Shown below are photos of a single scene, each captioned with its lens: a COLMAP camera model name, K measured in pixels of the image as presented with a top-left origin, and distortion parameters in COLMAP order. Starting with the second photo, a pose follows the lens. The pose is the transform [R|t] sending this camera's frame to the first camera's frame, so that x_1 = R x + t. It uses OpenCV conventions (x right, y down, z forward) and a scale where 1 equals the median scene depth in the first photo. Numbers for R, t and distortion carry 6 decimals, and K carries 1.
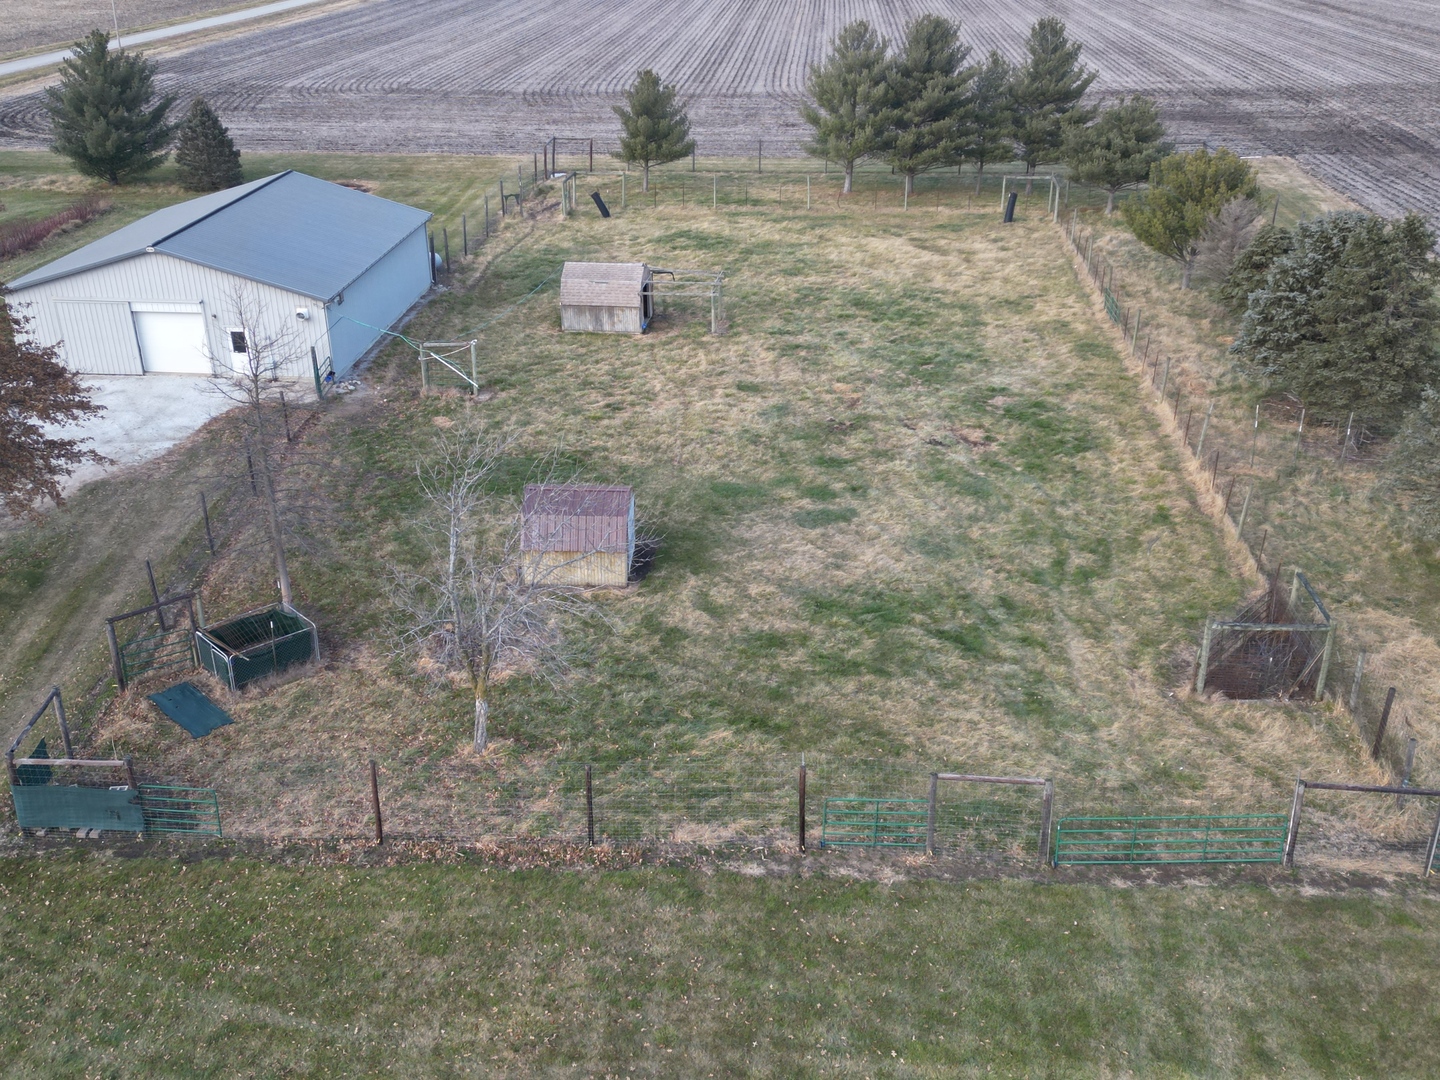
lens RADIAL K [[1322.6, 0, 720.0], [0, 1322.6, 540.0], [0, 0, 1]] dist [0.071174, -0.016291]
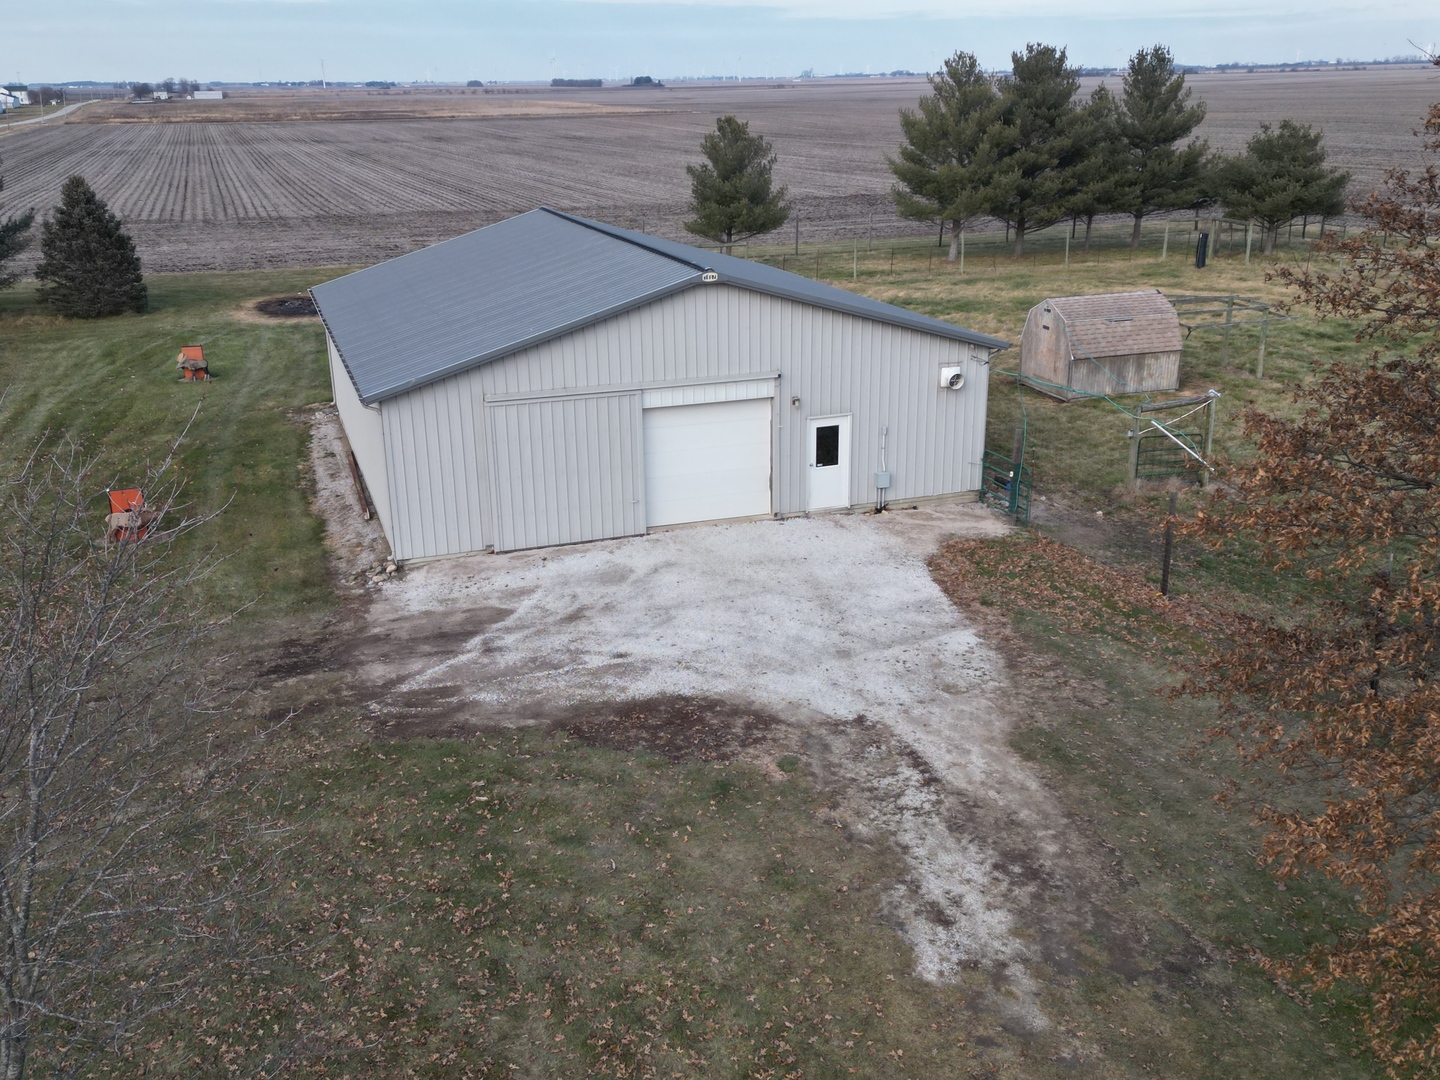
lens RADIAL K [[1322.6, 0, 720.0], [0, 1322.6, 540.0], [0, 0, 1]] dist [0.071174, -0.016291]
pose [[0.900456, -0.143678, 0.410532, -0.684536], [0.200267, 0.974818, -0.098099, -0.077215], [-0.386099, 0.170550, 0.906554, 0.611311]]
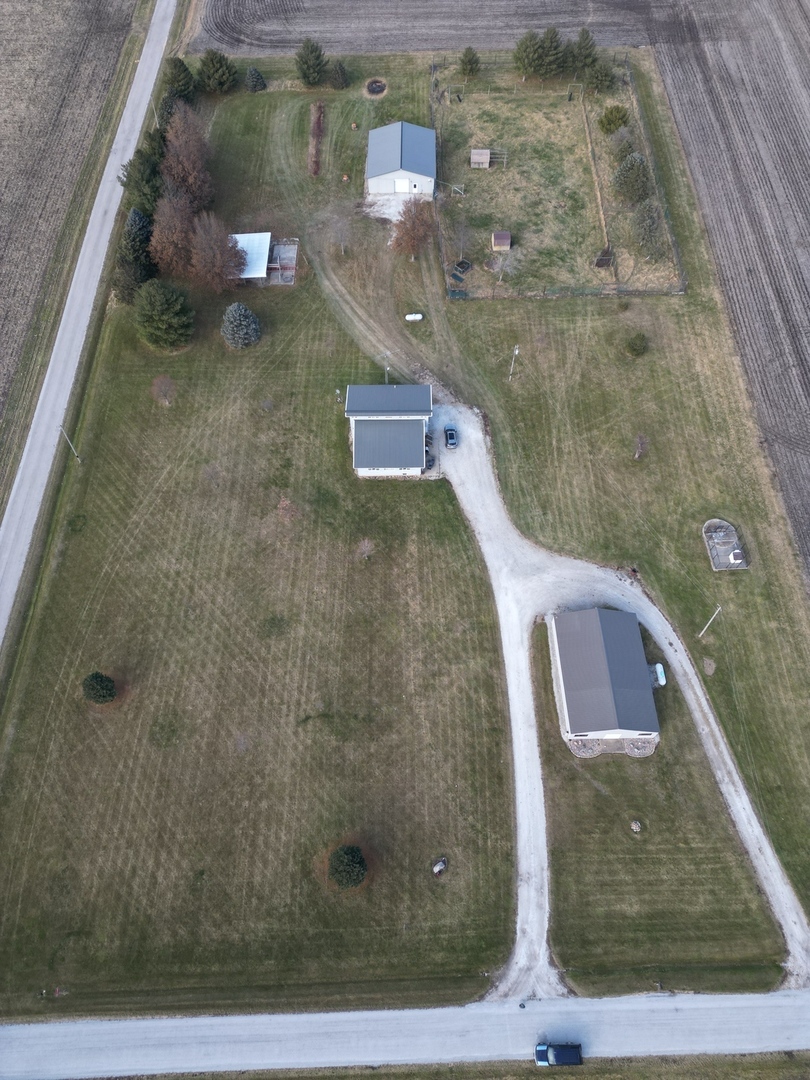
lens RADIAL K [[992.0, 0, 405.0], [0, 992.0, 540.0], [0, 0, 1]] dist [0.071174, -0.016291]
pose [[0.993252, -0.075715, 0.087848, -0.906828], [0.016498, 0.842023, 0.539189, -1.147906], [-0.114794, -0.534101, 0.837591, -3.059886]]
